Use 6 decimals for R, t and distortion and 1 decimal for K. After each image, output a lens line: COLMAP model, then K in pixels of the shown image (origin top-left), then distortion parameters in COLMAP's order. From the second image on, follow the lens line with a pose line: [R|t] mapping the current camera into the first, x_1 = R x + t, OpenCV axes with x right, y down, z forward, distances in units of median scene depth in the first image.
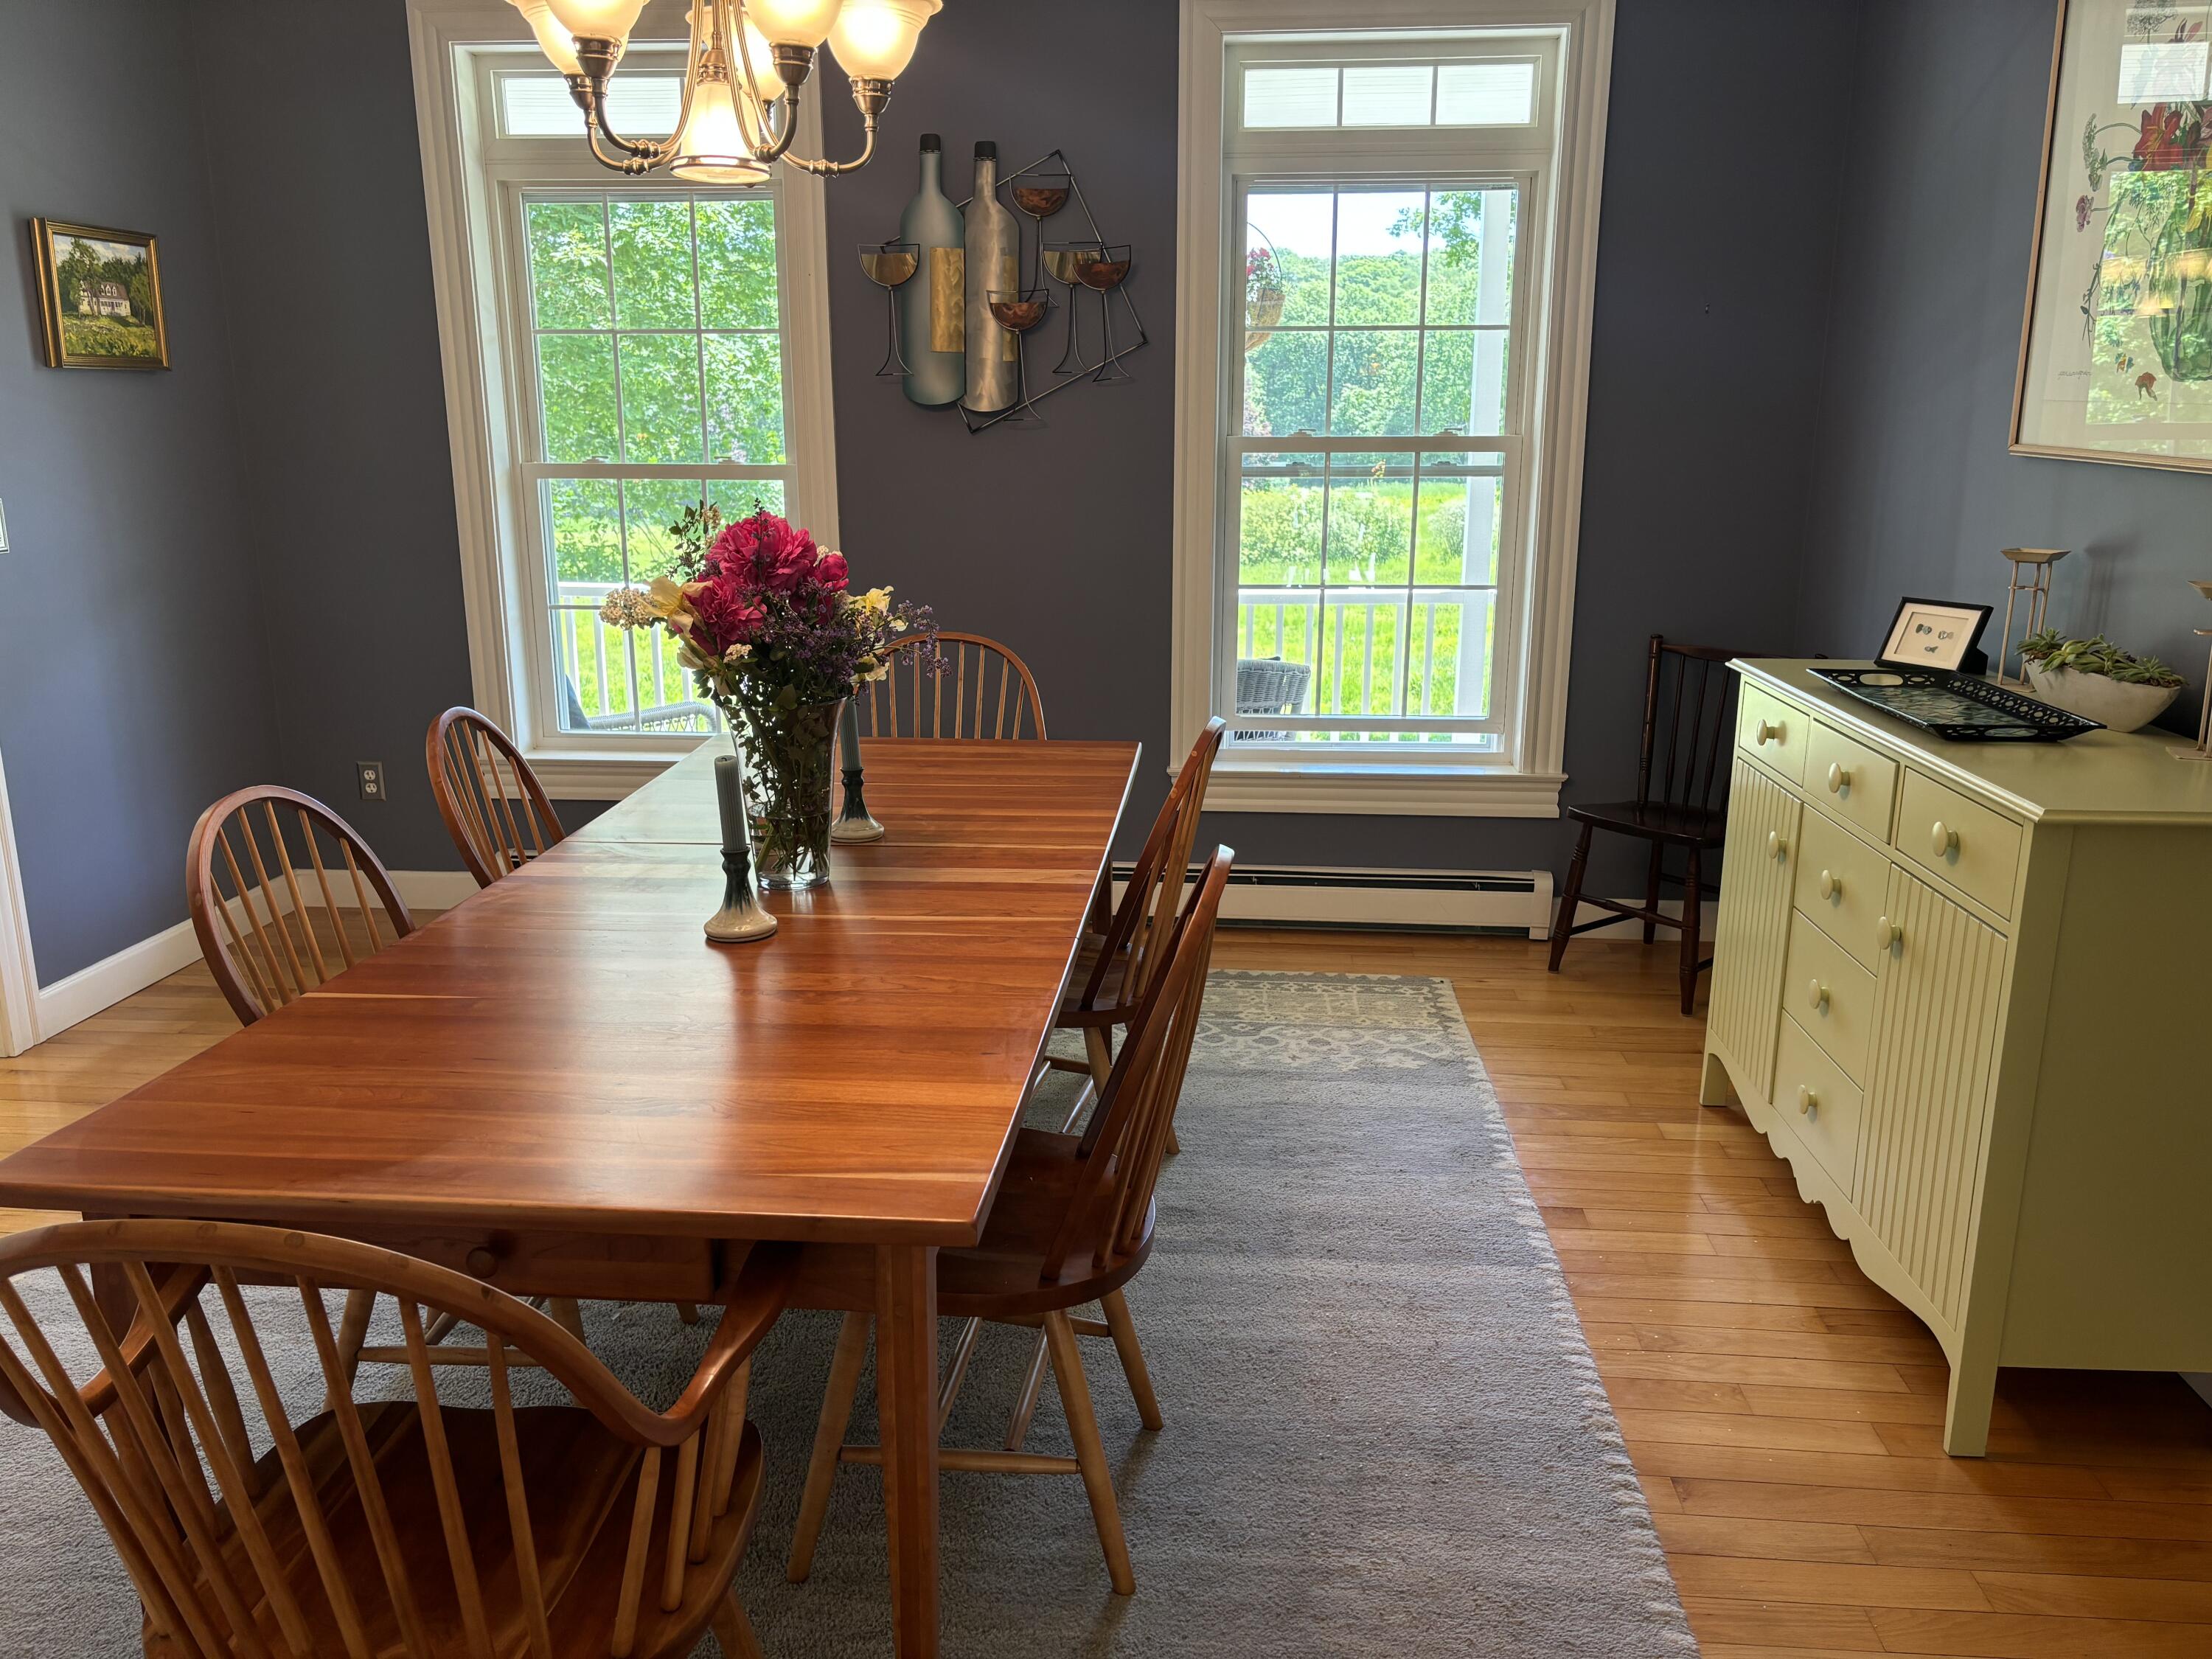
lens RADIAL K [[1651.5, 0, 1096.4], [0, 1651.5, 838.1], [0, 0, 1]] dist [0.031330, -0.044489]
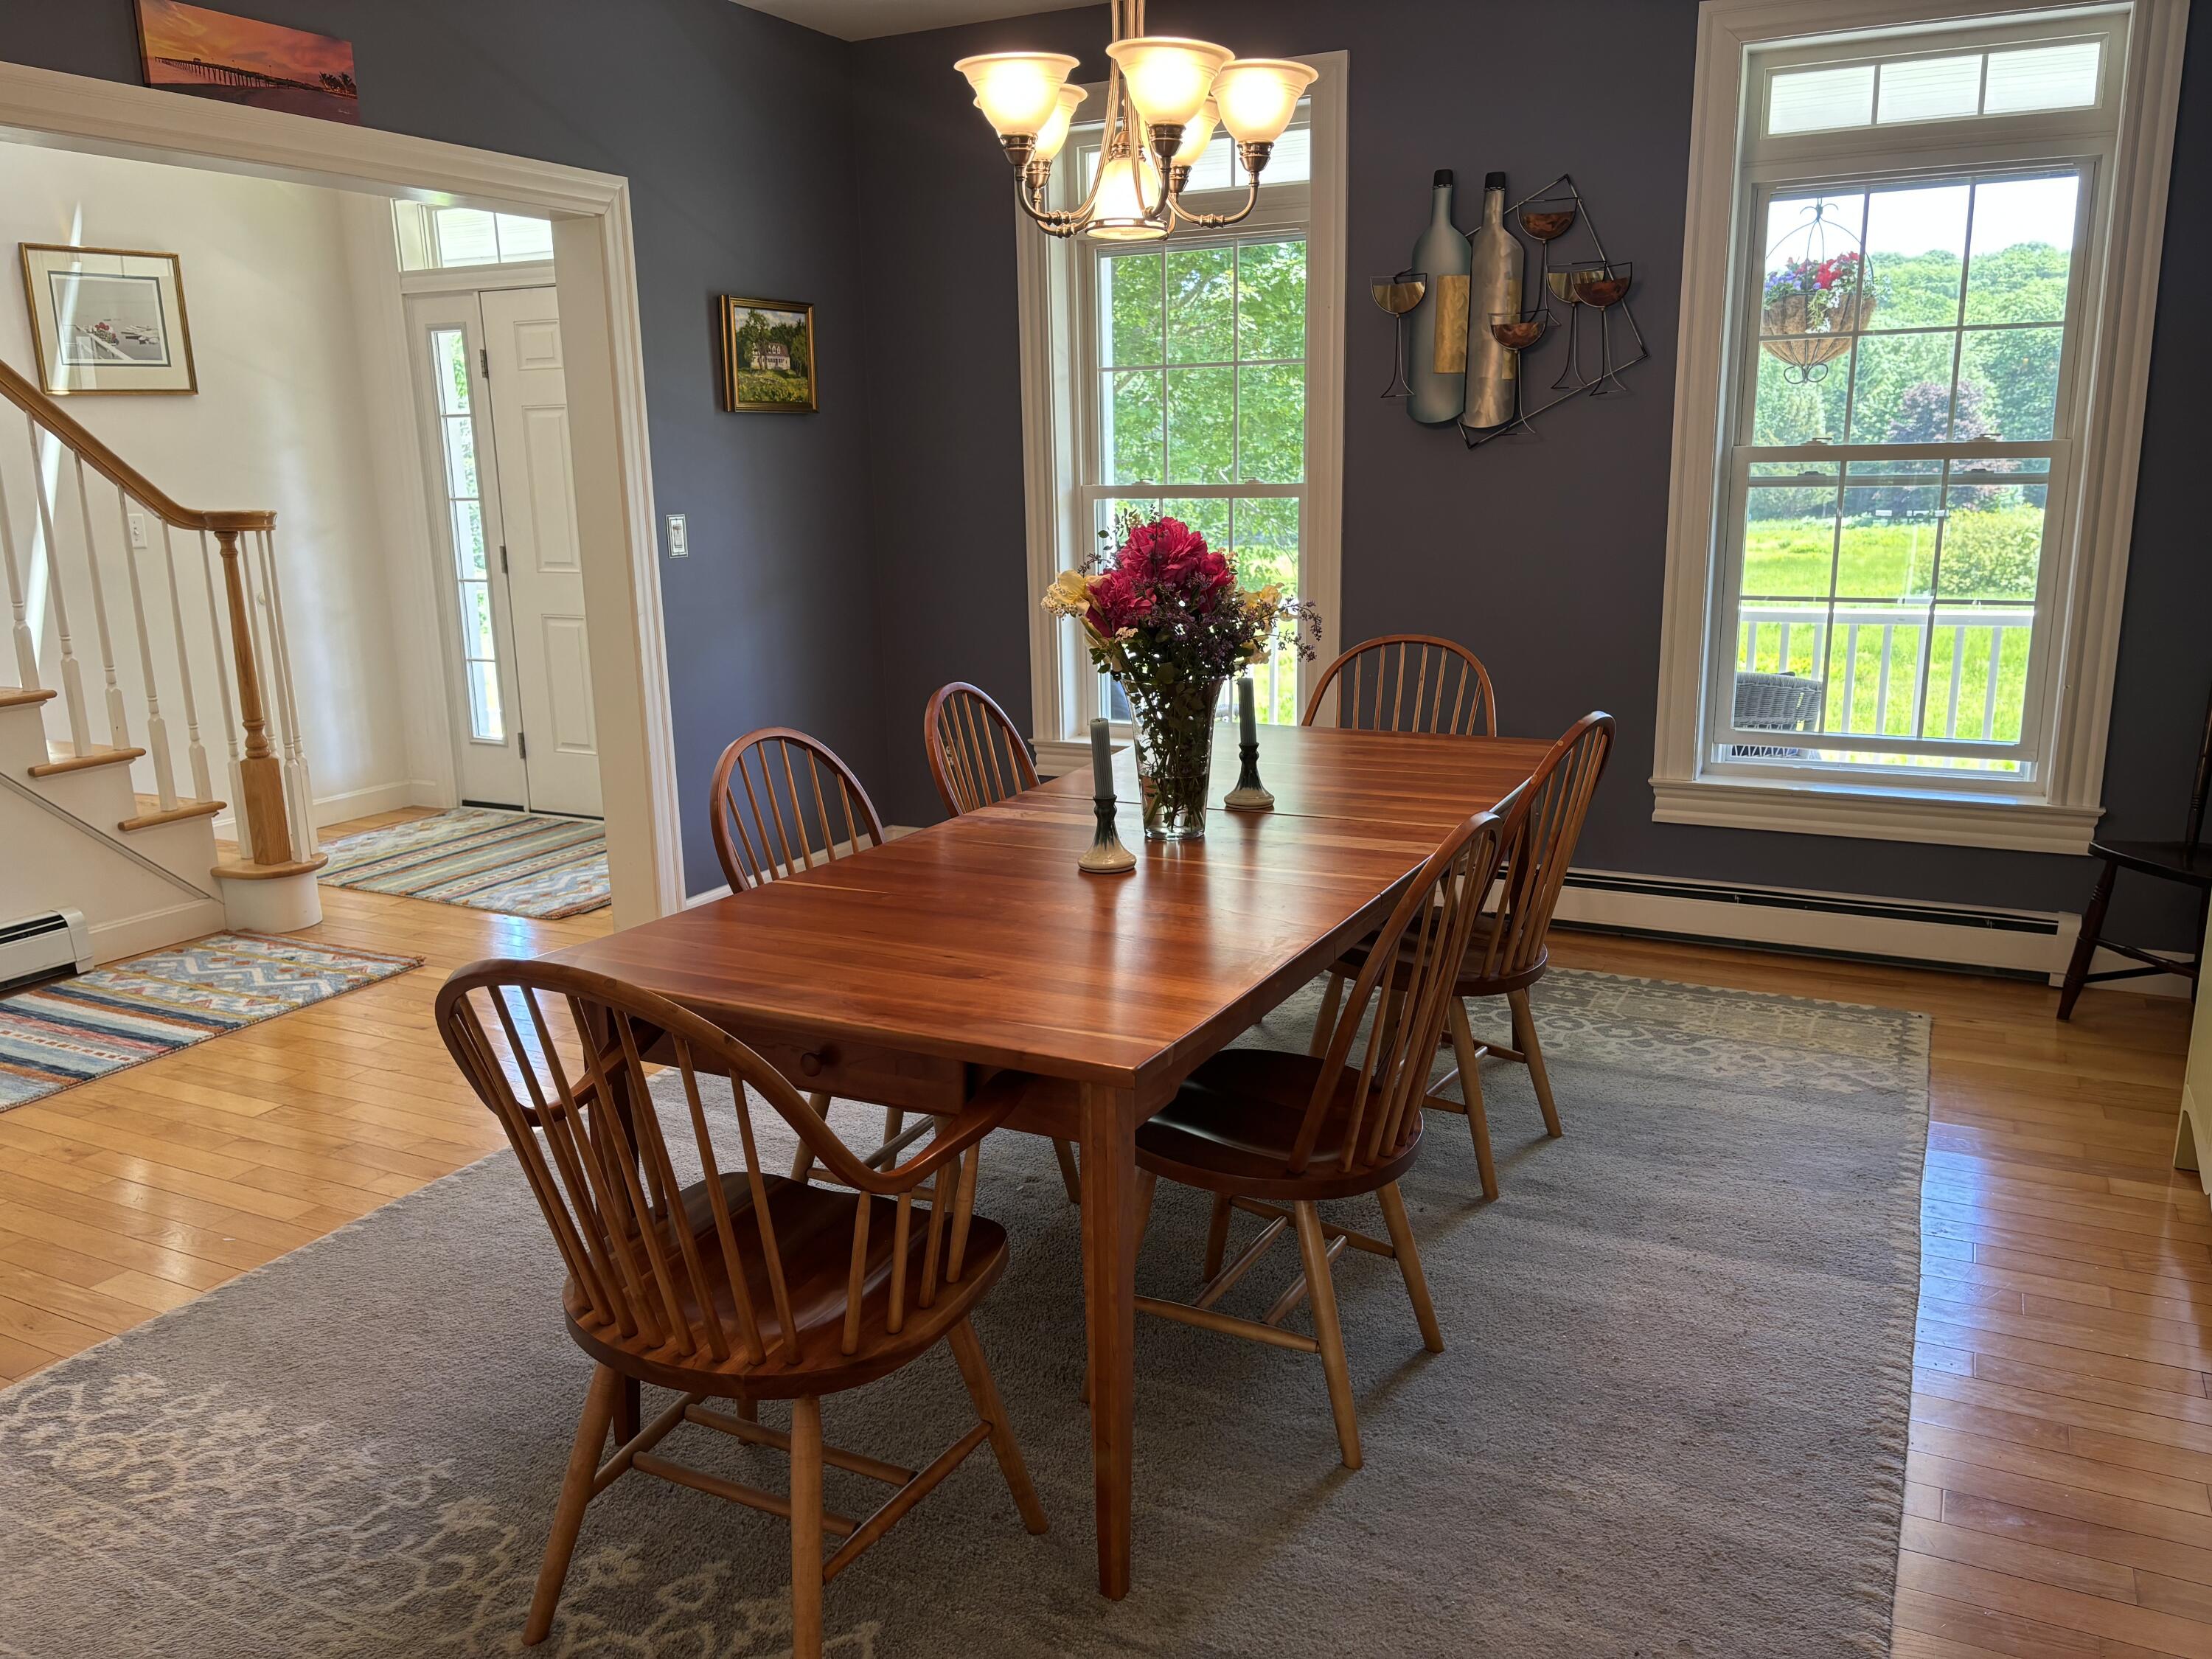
lens RADIAL K [[1676.8, 0, 1110.2], [0, 1676.8, 832.1], [0, 0, 1]] dist [0.049100, -0.060970]
pose [[0.926117, 0.064909, -0.371611, 0.131297], [-0.073181, 0.997285, -0.008185, 0.023359], [0.370071, 0.034776, 0.928352, -0.069172]]
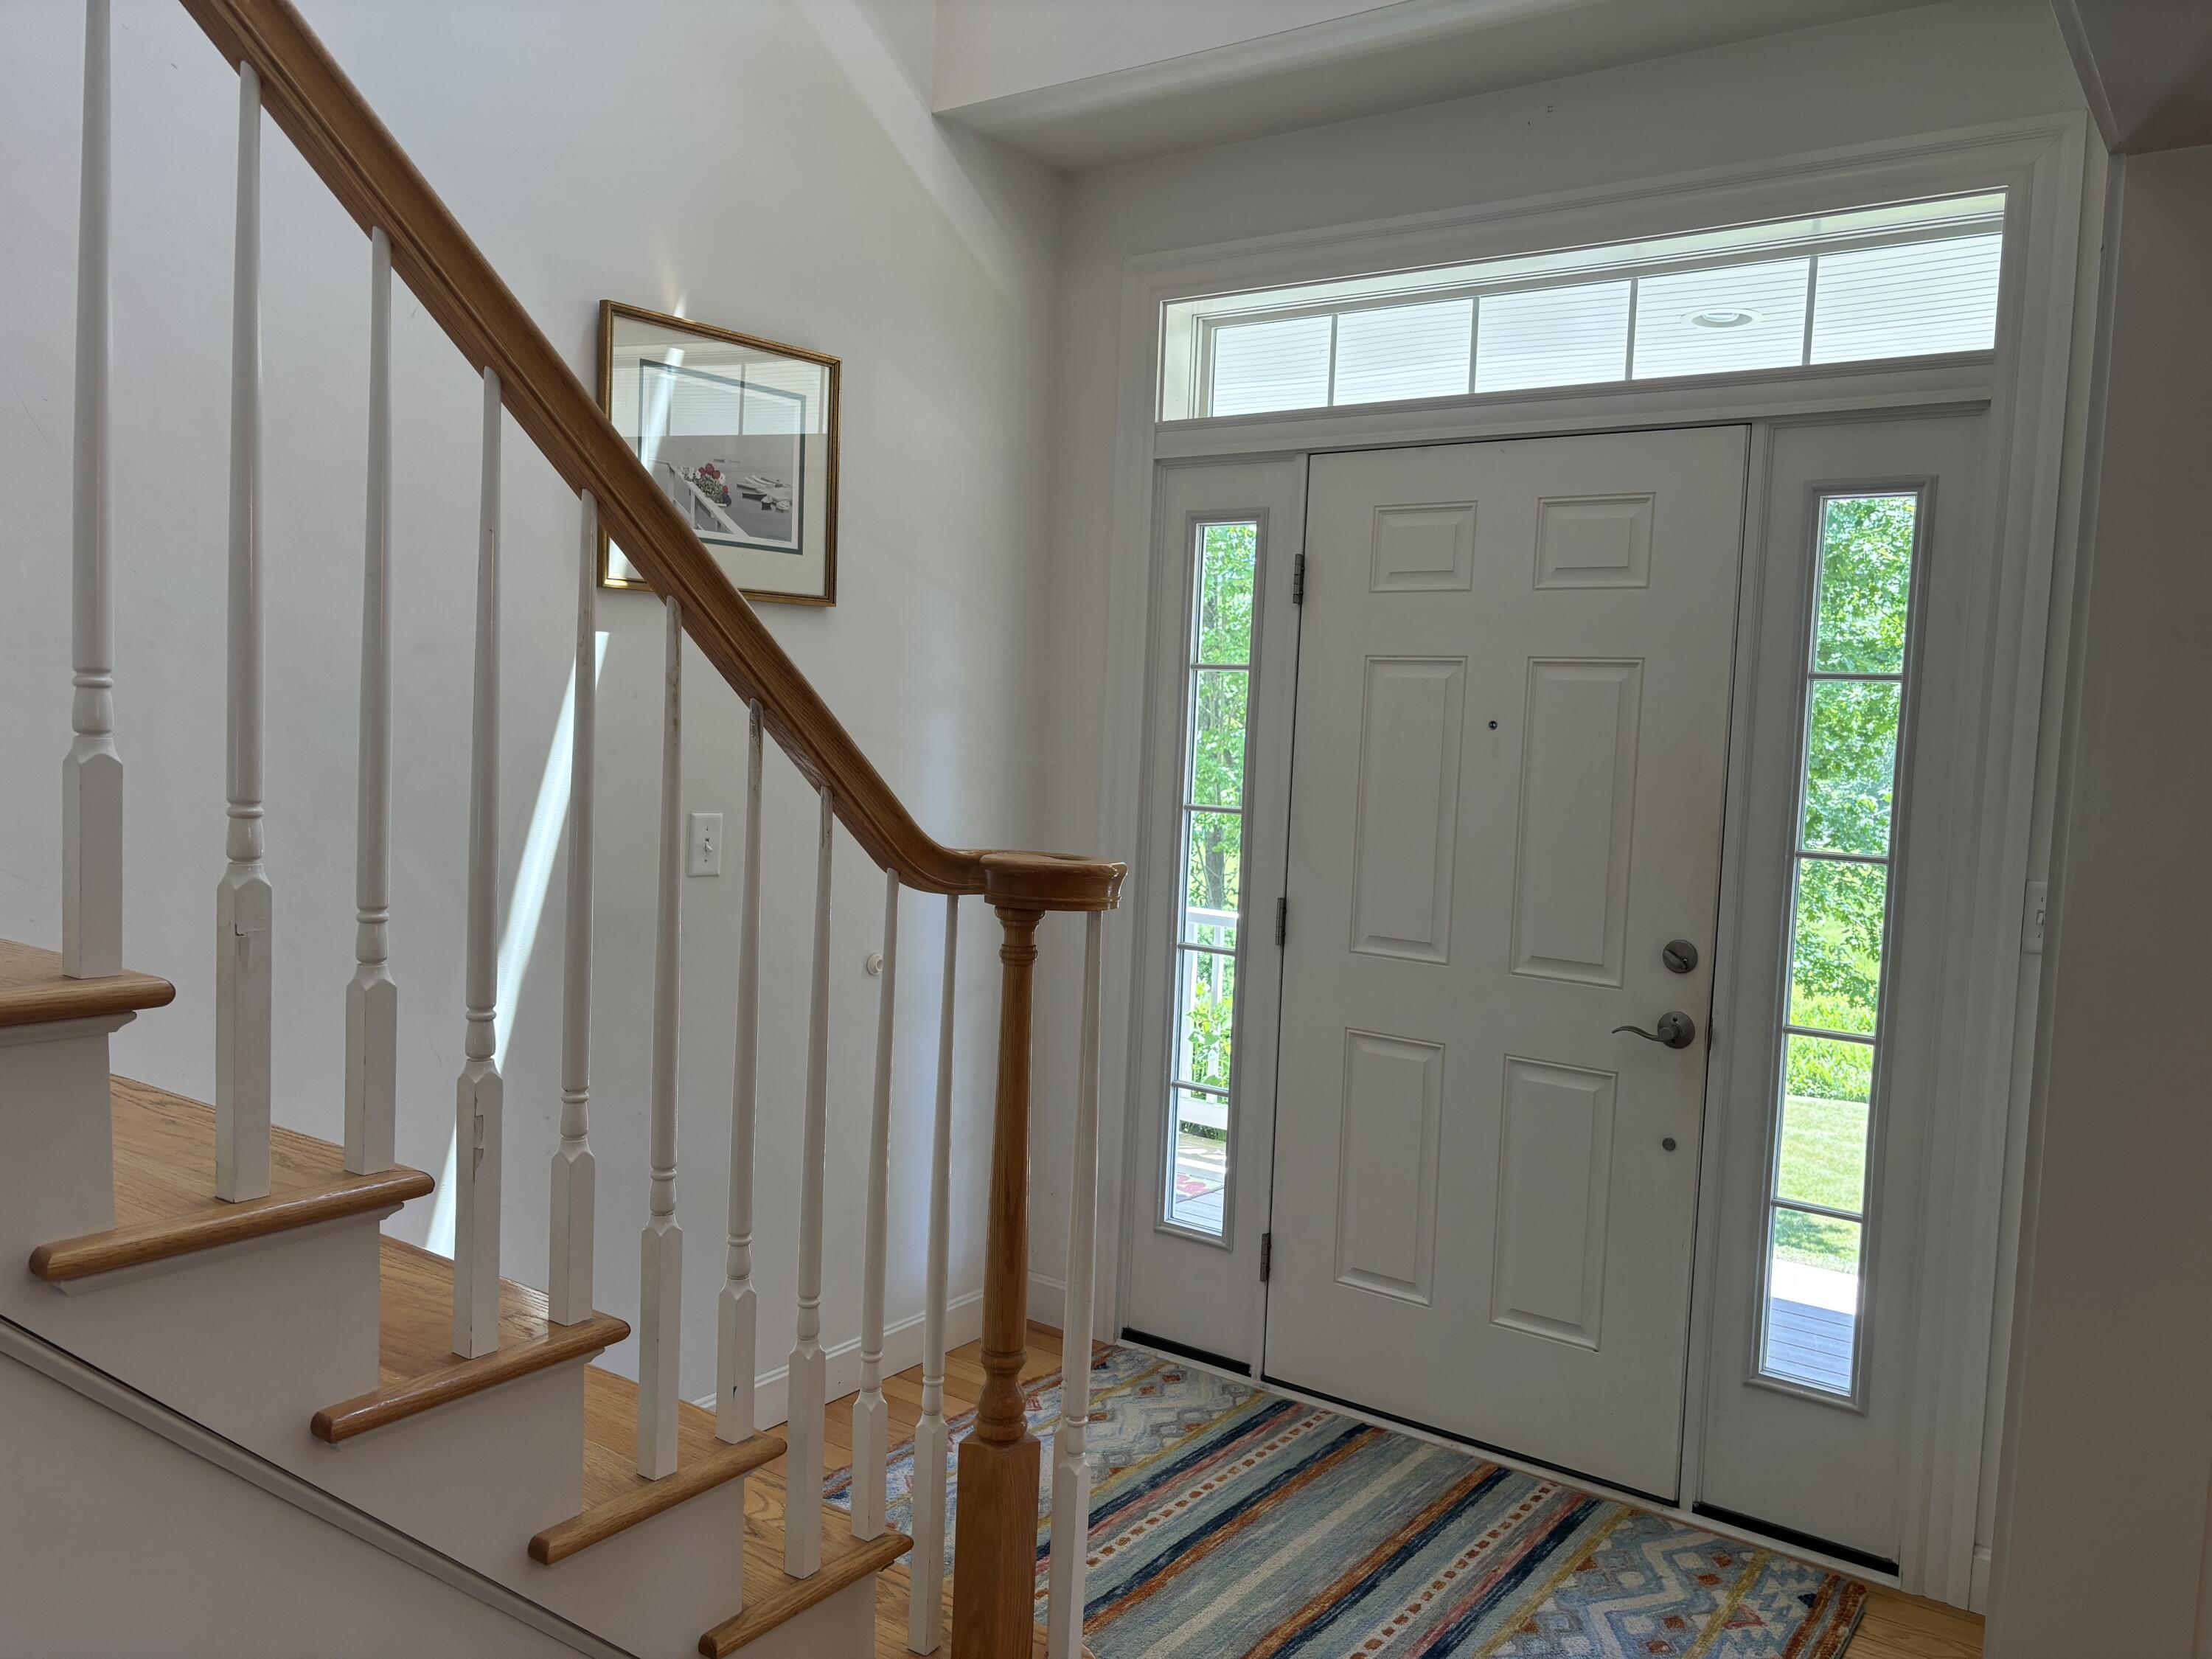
lens RADIAL K [[1676.8, 0, 1110.2], [0, 1676.8, 832.1], [0, 0, 1]] dist [0.049100, -0.060970]
pose [[0.853129, 0.066813, -0.517404, -0.419409], [-0.166428, 0.974801, -0.148540, -0.068953], [0.494441, 0.212834, 0.842751, 0.265286]]
